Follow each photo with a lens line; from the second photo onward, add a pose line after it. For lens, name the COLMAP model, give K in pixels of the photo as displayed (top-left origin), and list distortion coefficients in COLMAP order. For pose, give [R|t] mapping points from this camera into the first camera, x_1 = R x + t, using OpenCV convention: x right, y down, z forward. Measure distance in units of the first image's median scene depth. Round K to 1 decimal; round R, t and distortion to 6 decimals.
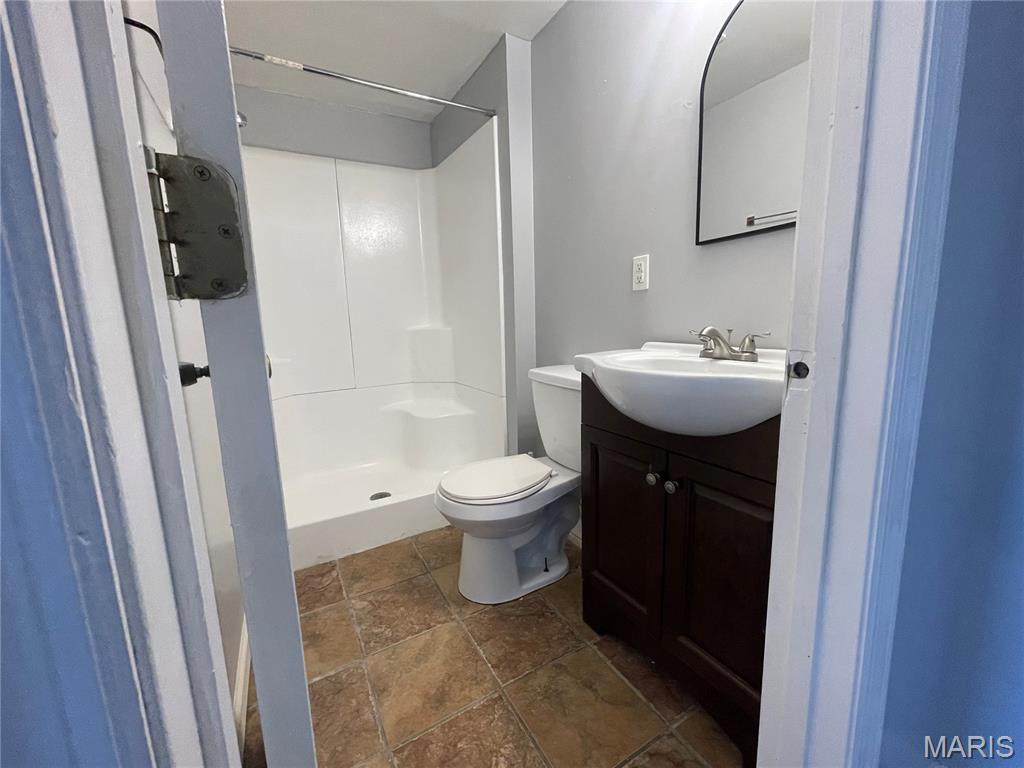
lens RADIAL K [[412.9, 0, 509.8], [0, 412.9, 381.7], [0, 0, 1]] dist [-0.003073, -0.000253]
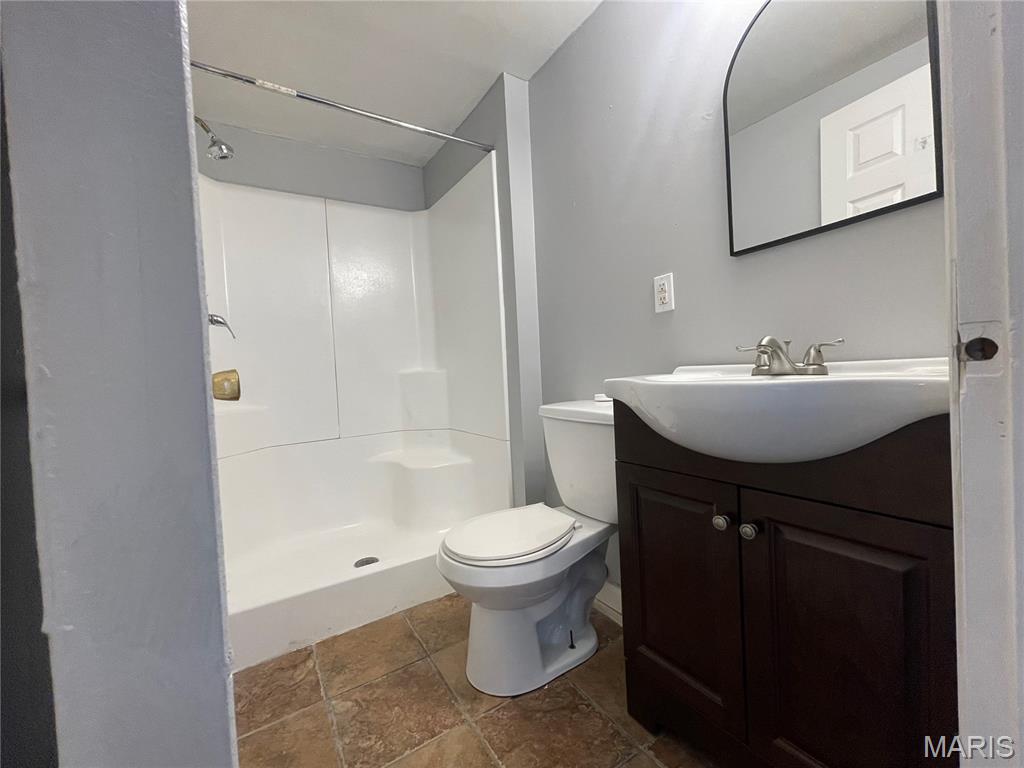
lens RADIAL K [[417.2, 0, 511.2], [0, 417.2, 381.5], [0, 0, 1]] dist [-0.029523, 0.019048]
pose [[0.998942, -0.021150, 0.040836, -0.060388], [0.026369, 0.990920, -0.131840, 0.041474], [-0.037677, 0.132777, 0.990430, 0.127988]]
